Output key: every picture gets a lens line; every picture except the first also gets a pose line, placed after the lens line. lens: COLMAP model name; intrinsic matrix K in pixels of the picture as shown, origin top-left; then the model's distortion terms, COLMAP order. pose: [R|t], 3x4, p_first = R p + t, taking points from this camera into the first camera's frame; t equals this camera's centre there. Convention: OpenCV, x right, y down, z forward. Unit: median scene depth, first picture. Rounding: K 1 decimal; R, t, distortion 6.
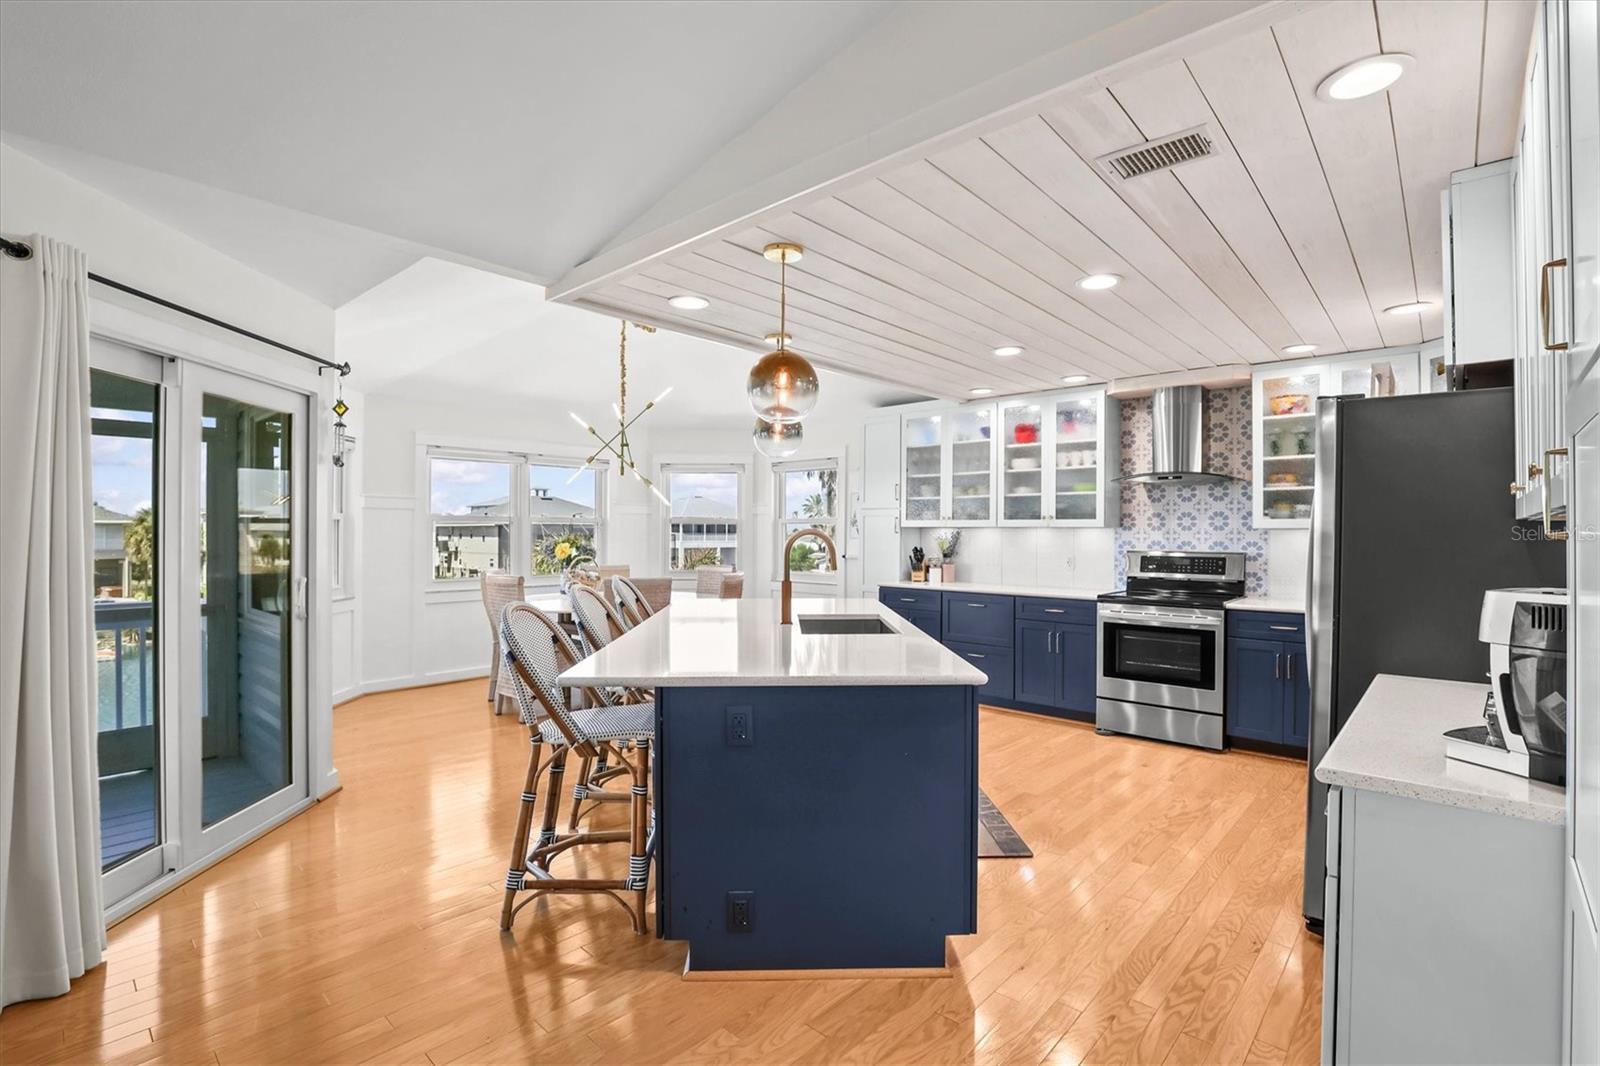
lens RADIAL K [[755.6, 0, 800.0], [0, 755.6, 533.0], [0, 0, 1]] dist [-0.020565, 0.000472]
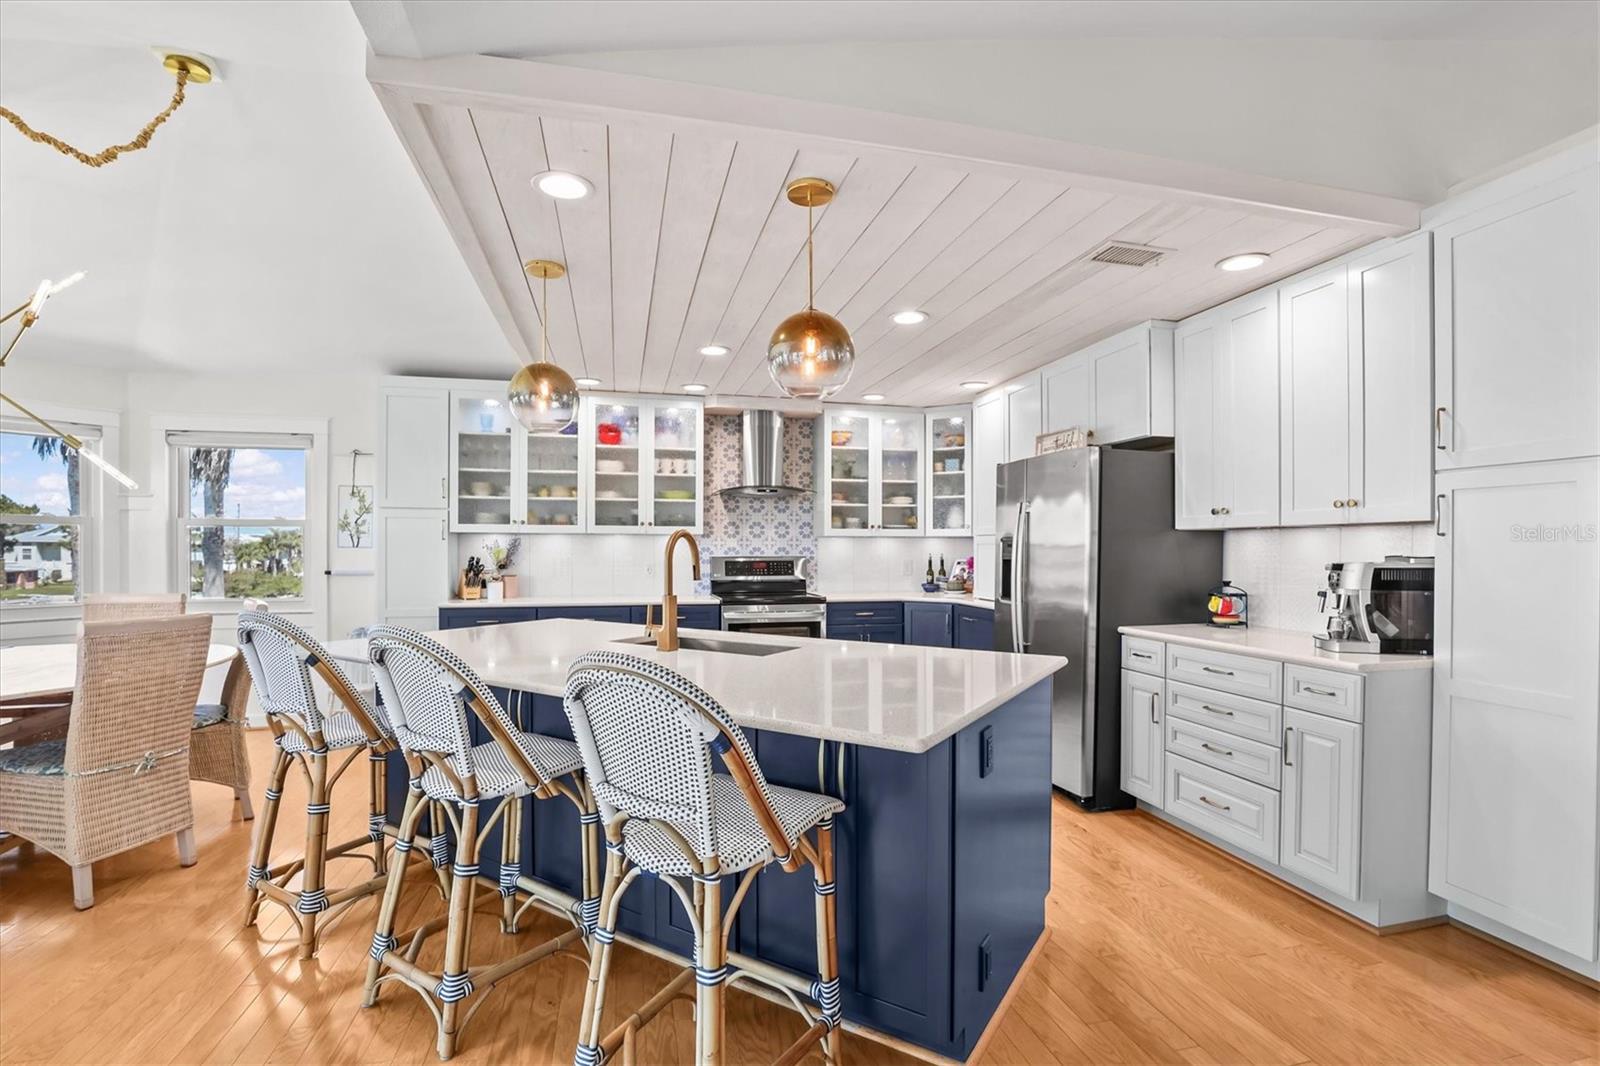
lens RADIAL K [[751.7, 0, 815.6], [0, 751.7, 551.9], [0, 0, 1]] dist [-0.040269, 0.008542]
pose [[0.537393, -0.008020, 0.843294, -0.360892], [0.002364, 0.999965, 0.008004, 0.008146], [-0.843329, -0.002308, 0.537393, 0.284485]]
